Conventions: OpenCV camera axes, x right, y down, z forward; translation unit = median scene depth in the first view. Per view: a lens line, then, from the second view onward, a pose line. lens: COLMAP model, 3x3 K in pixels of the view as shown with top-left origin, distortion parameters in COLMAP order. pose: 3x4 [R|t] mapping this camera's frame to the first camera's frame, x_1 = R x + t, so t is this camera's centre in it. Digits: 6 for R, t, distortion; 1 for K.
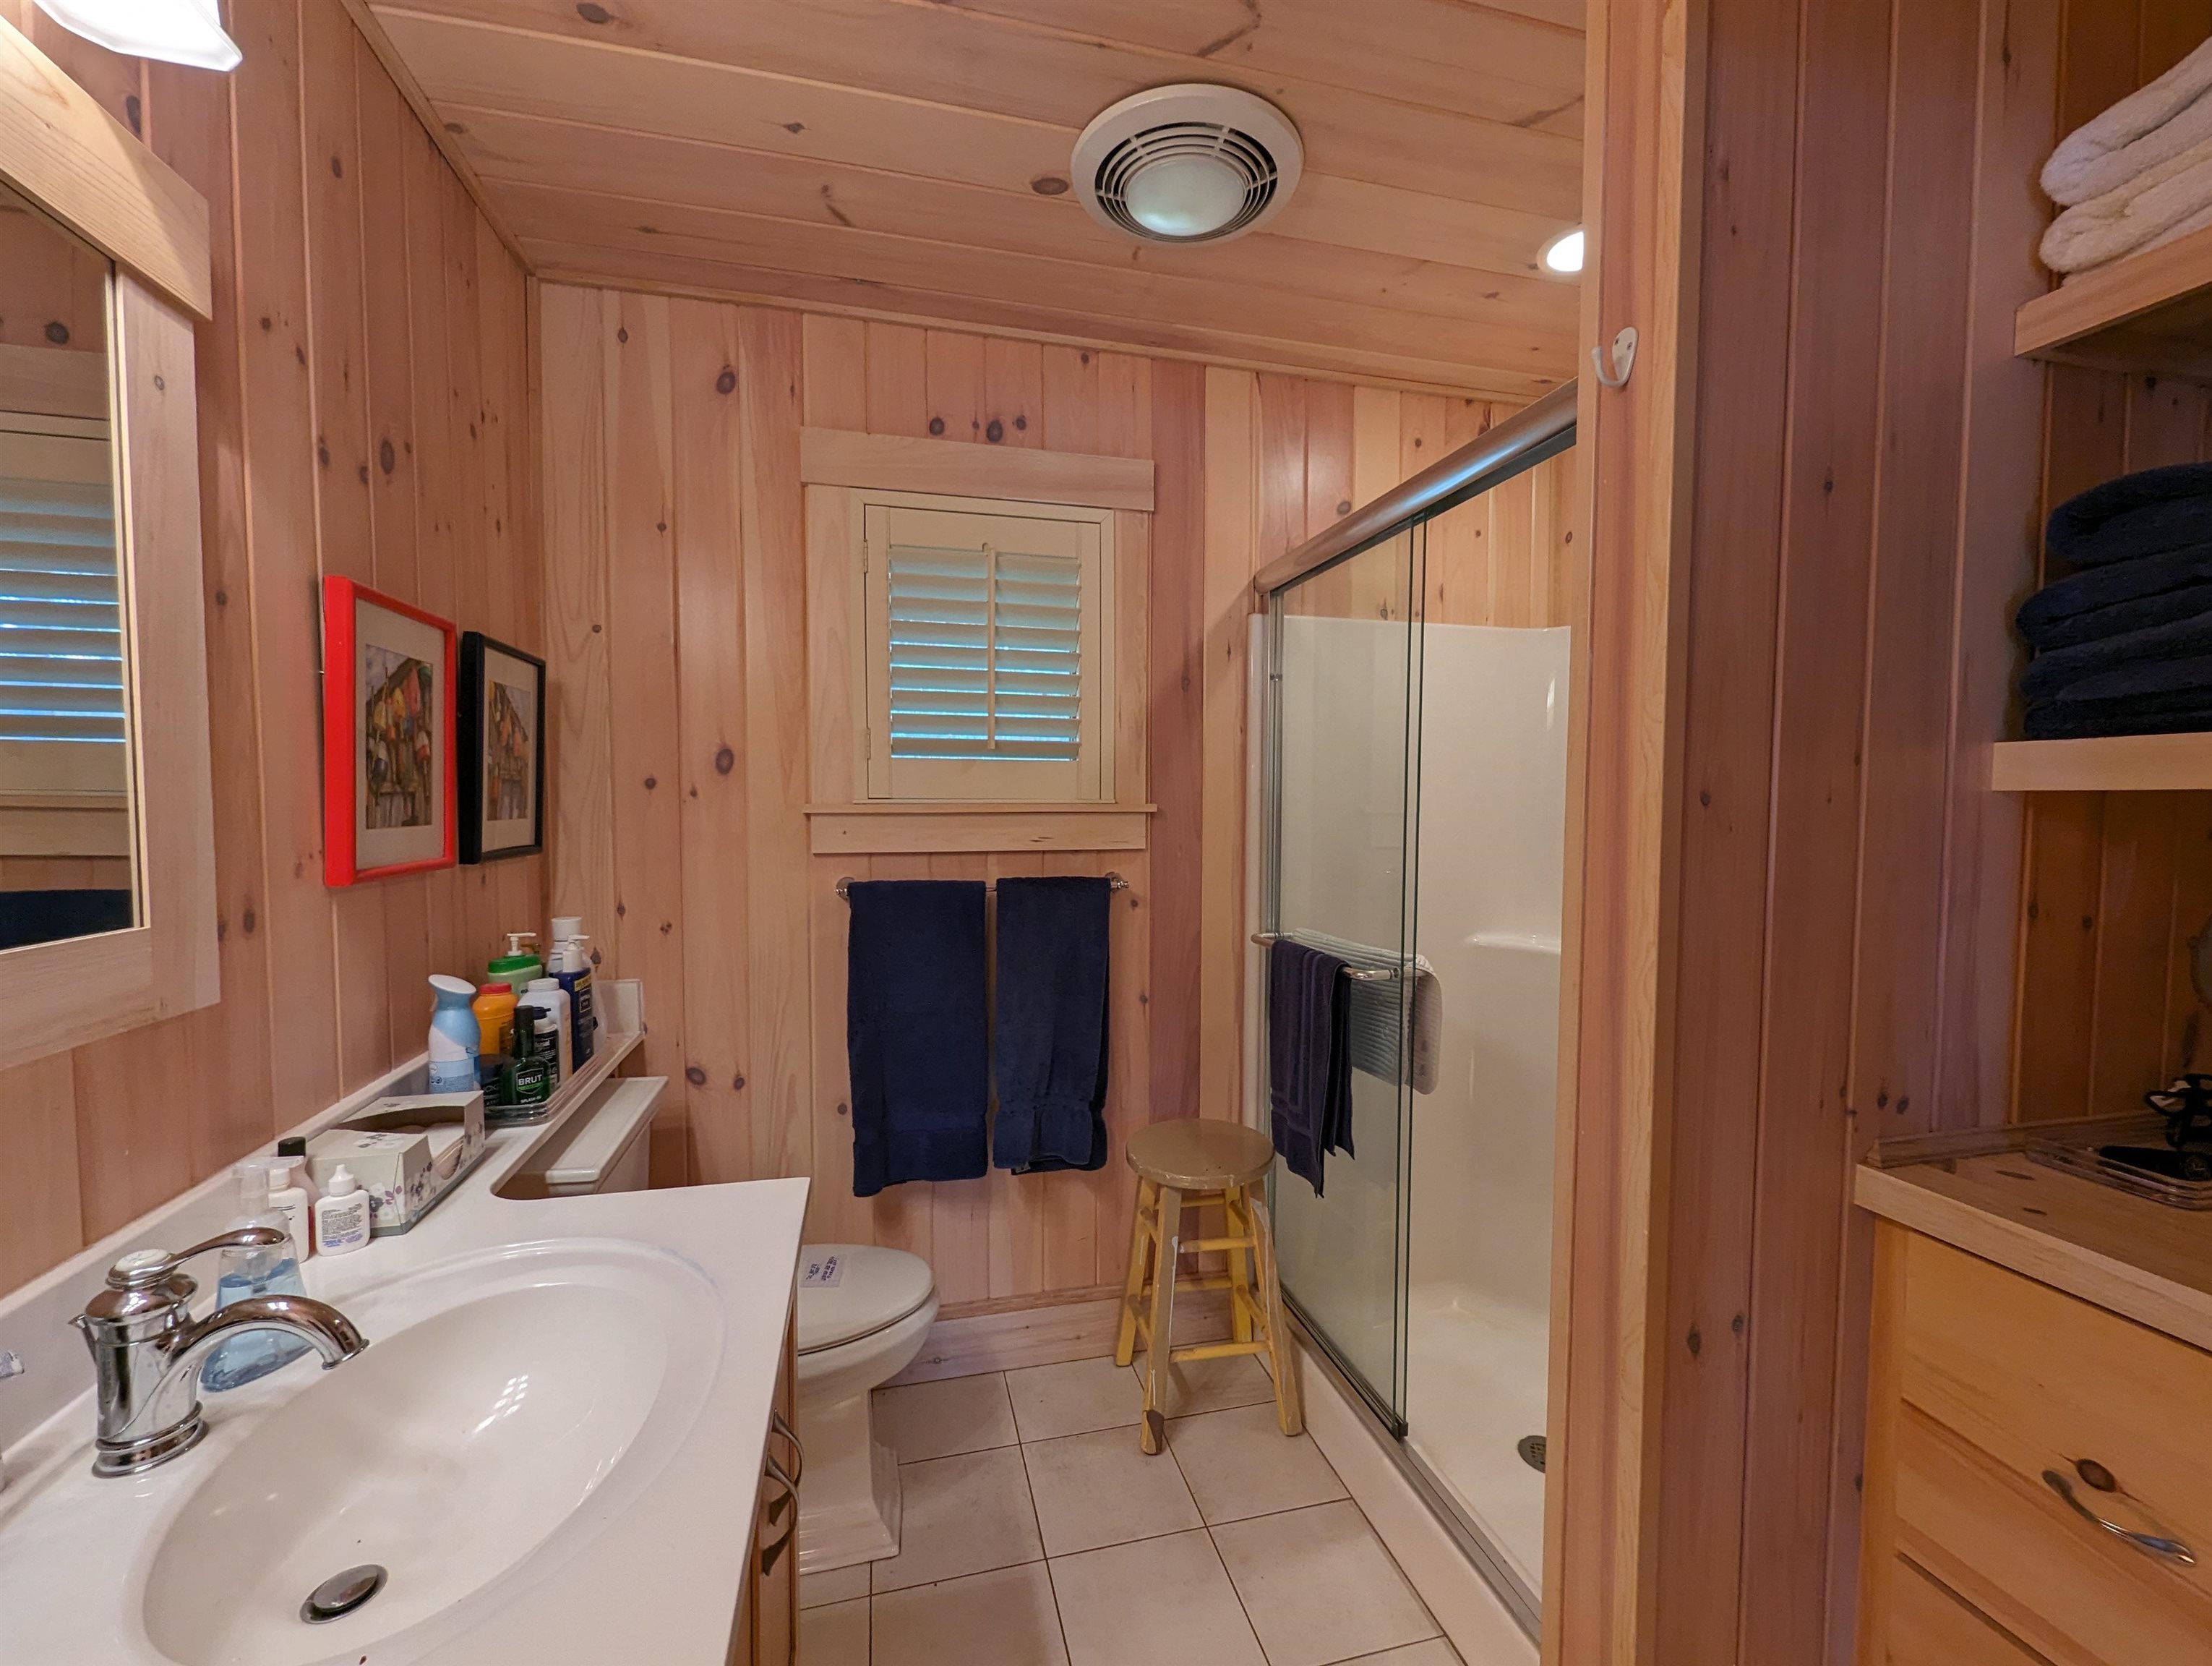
lens RADIAL K [[913.1, 0, 1113.3], [0, 913.1, 851.0], [0, 0, 1]] dist [-0.007291, 0.000378]
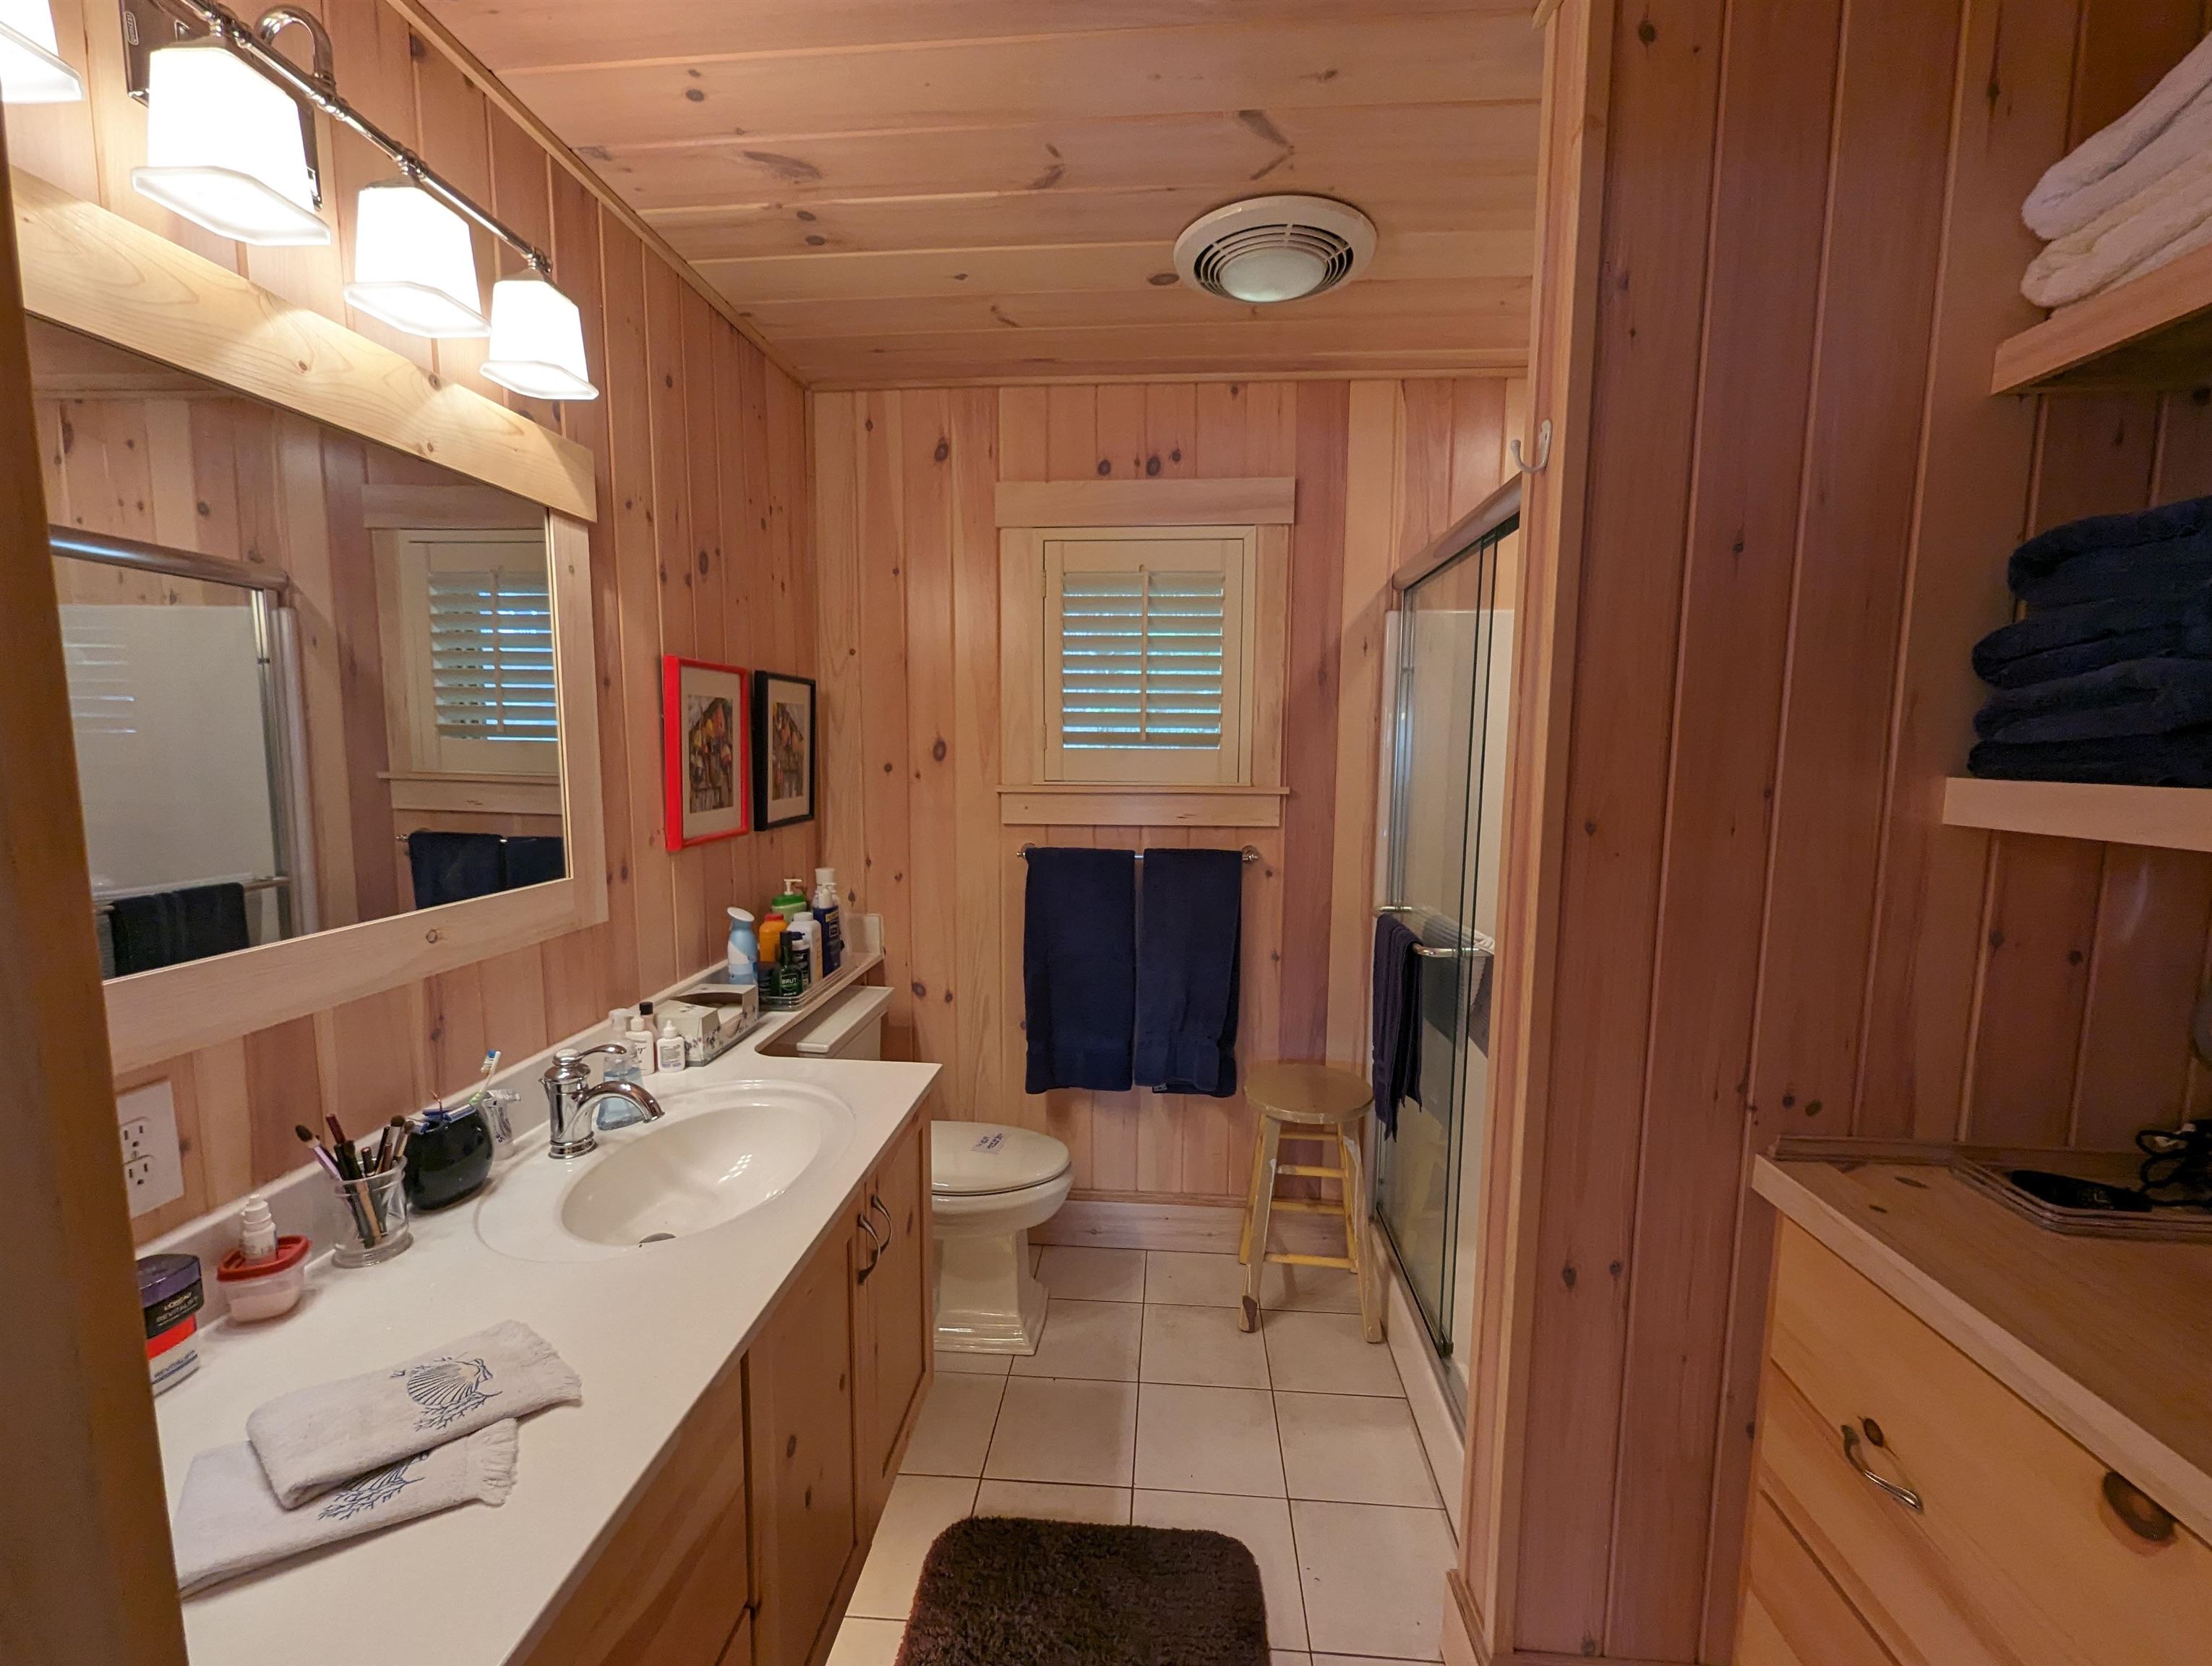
lens RADIAL K [[913.1, 0, 1113.3], [0, 913.1, 851.0], [0, 0, 1]] dist [-0.007291, 0.000378]
pose [[0.949091, 0.040030, -0.312447, 0.256527], [-0.020810, 0.997694, 0.064611, -0.053626], [0.314313, -0.054820, 0.947735, -0.186158]]
